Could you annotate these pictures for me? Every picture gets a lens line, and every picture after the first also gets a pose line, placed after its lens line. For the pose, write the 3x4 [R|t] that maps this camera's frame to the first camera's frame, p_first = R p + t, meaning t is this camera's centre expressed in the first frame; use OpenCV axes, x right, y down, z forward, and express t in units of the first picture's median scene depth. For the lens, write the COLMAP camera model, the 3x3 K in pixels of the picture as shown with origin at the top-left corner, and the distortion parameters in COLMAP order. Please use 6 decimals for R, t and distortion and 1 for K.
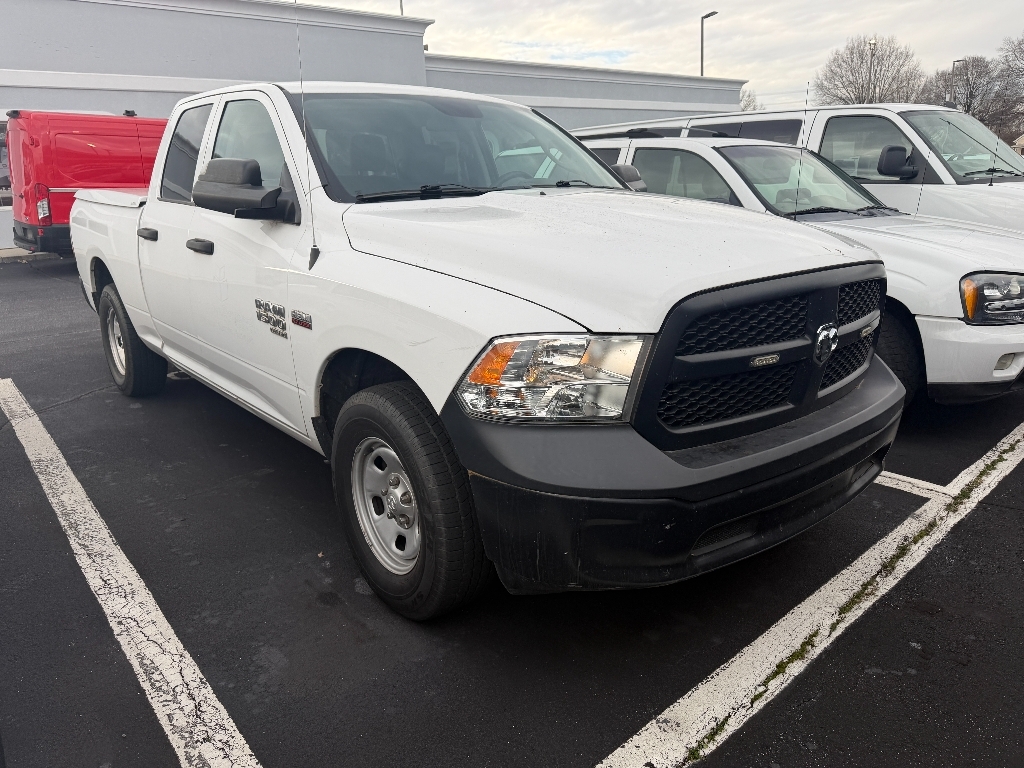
lens RADIAL K [[725.8, 0, 512.0], [0, 725.8, 384.0], [0, 0, 1]] dist [-0.002113, 0.001364]
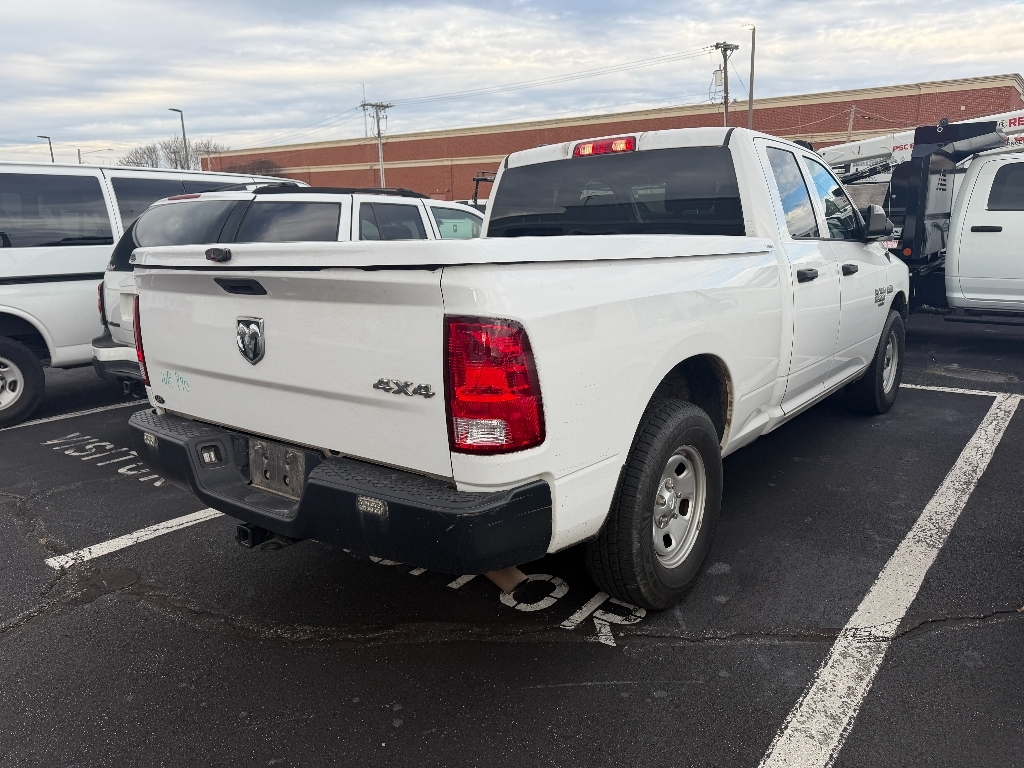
lens RADIAL K [[725.8, 0, 512.0], [0, 725.8, 384.0], [0, 0, 1]] dist [-0.002113, 0.001364]
pose [[-0.196876, -0.178415, 0.964058, -1.371244], [0.288543, 0.929211, 0.230891, -0.404040], [-0.937007, 0.323629, -0.131459, 1.556631]]
